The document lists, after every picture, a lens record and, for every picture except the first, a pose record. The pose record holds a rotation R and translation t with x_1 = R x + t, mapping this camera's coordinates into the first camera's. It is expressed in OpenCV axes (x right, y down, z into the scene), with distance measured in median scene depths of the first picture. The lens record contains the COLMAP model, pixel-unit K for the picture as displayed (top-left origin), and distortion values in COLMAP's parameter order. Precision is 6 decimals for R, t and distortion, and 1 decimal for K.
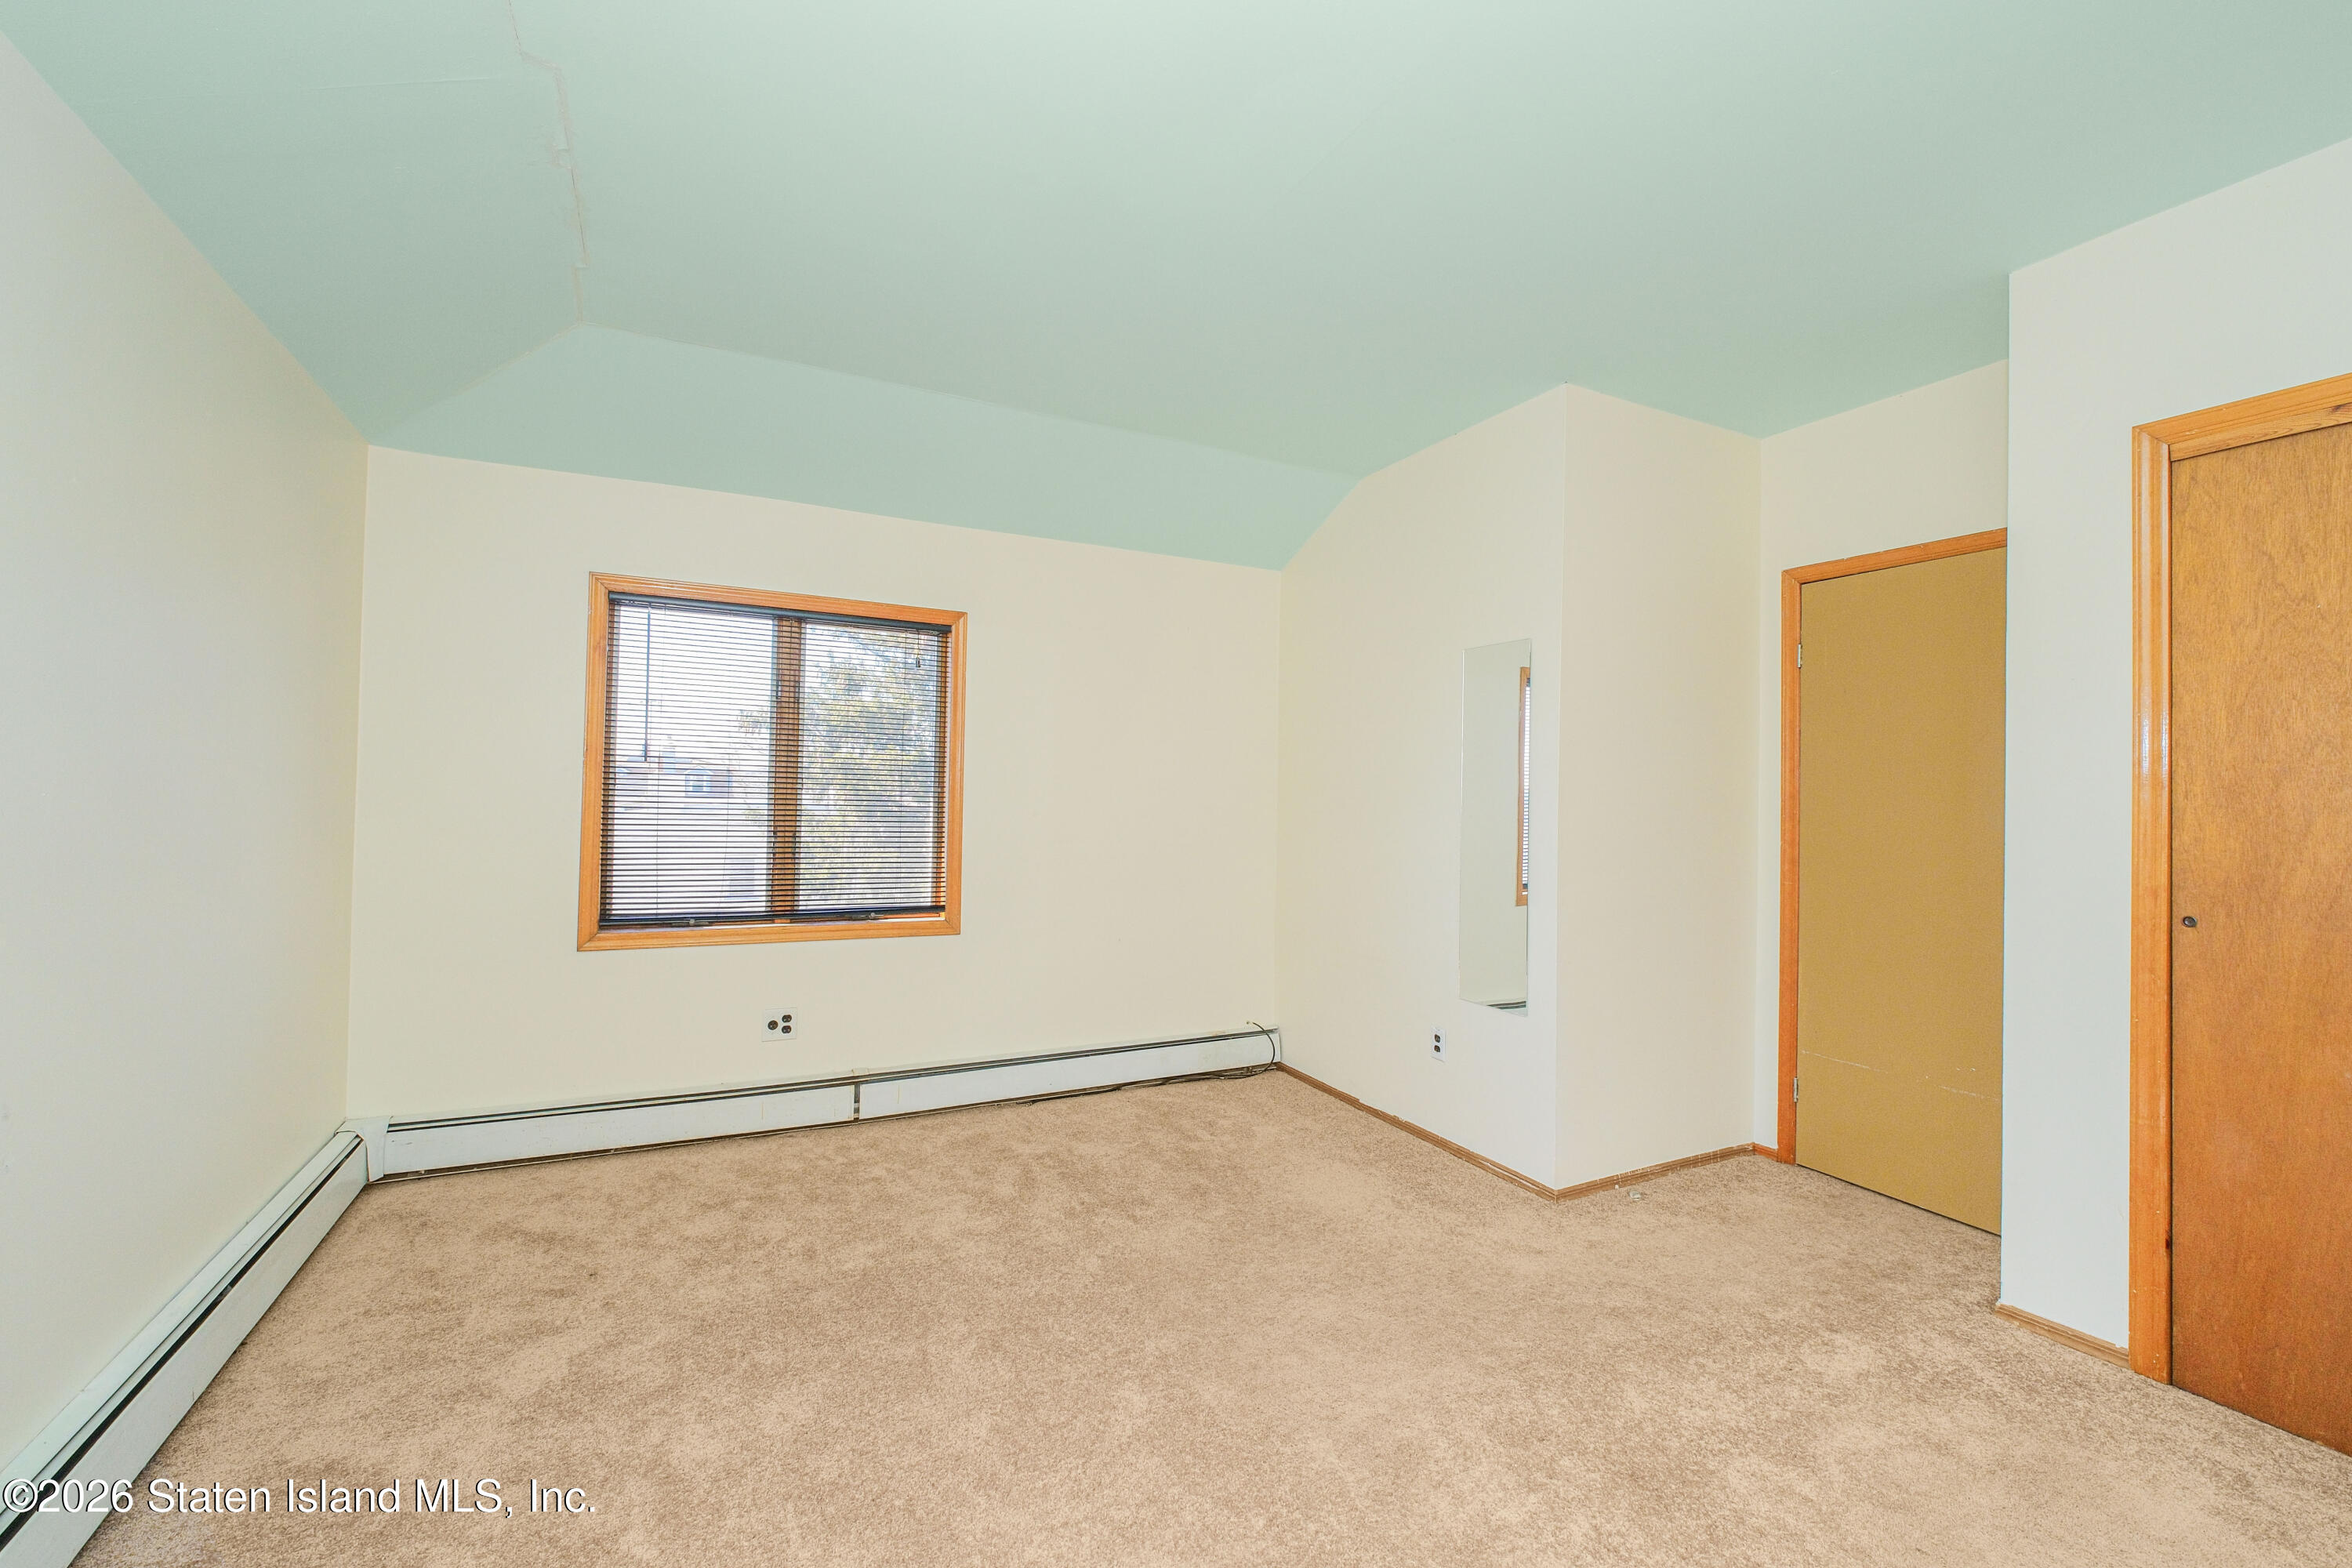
lens RADIAL K [[1001.9, 0, 1184.1], [0, 1001.9, 771.7], [0, 0, 1]] dist [-0.001153, -0.000925]
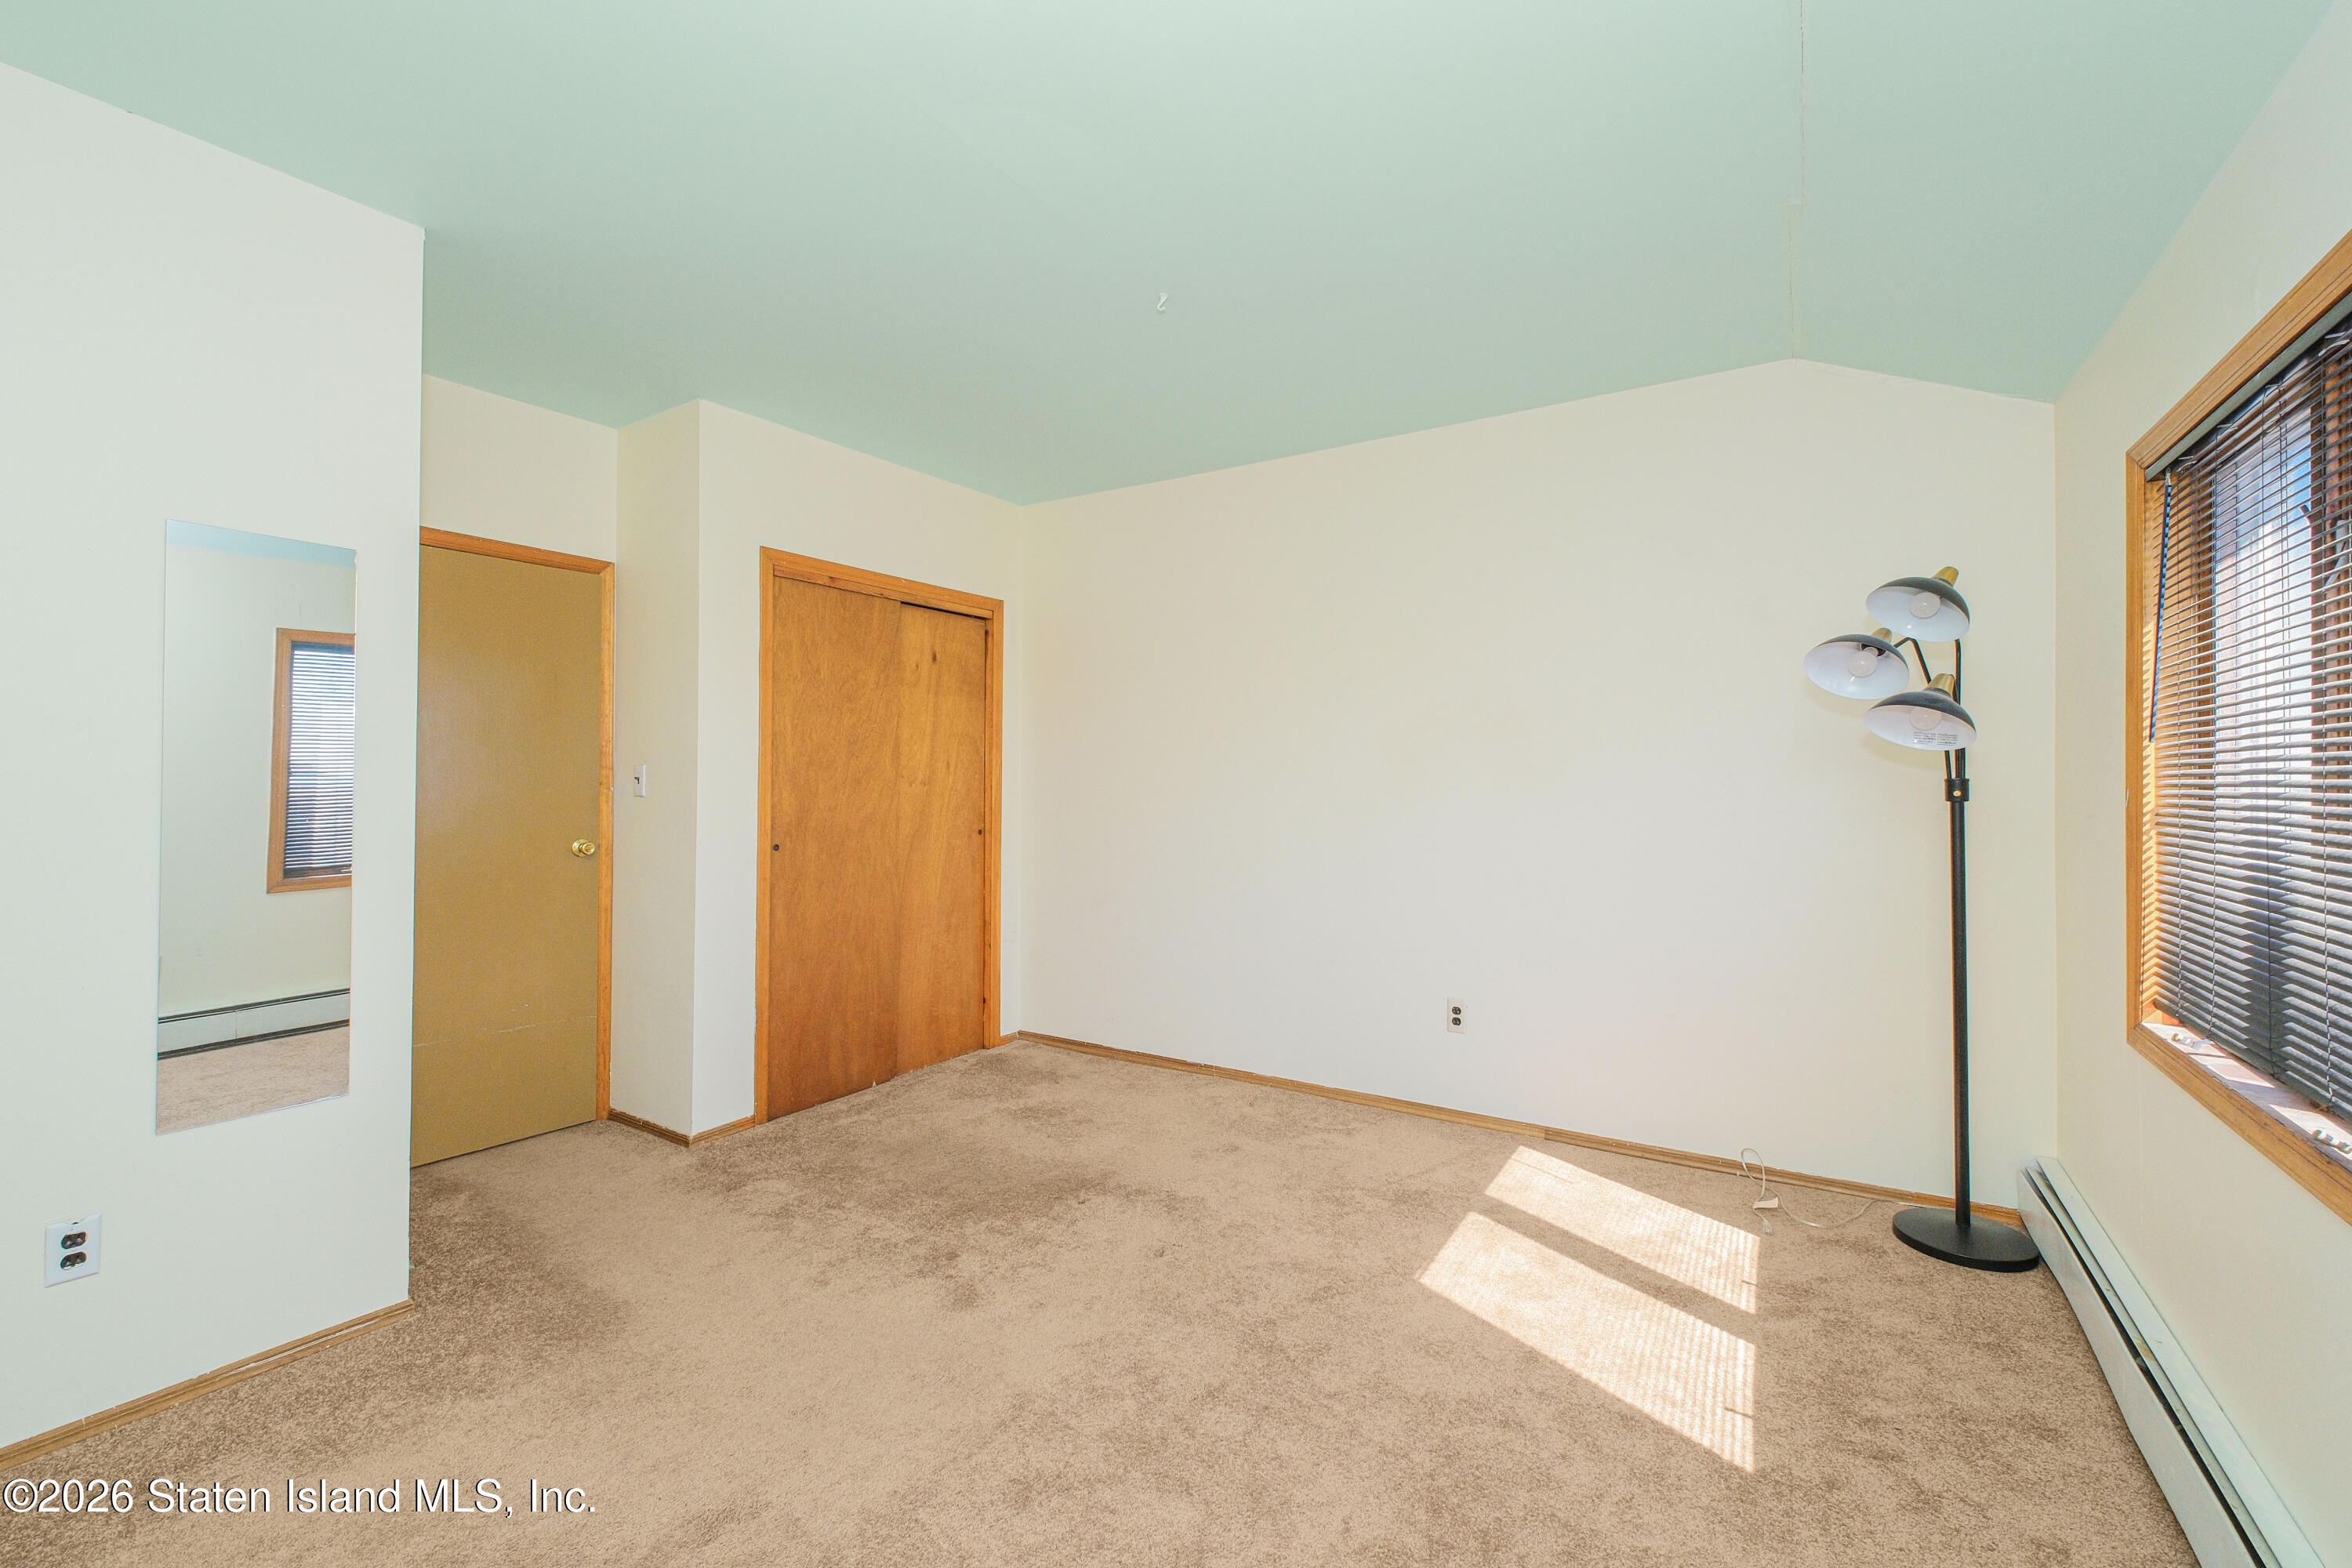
lens RADIAL K [[1001.9, 0, 1184.1], [0, 1001.9, 771.7], [0, 0, 1]] dist [-0.001153, -0.000925]
pose [[-0.522575, -0.013809, 0.852481, -0.837311], [-0.034448, 0.999394, -0.004929, 0.004495], [-0.851897, -0.031942, -0.522734, 1.326221]]
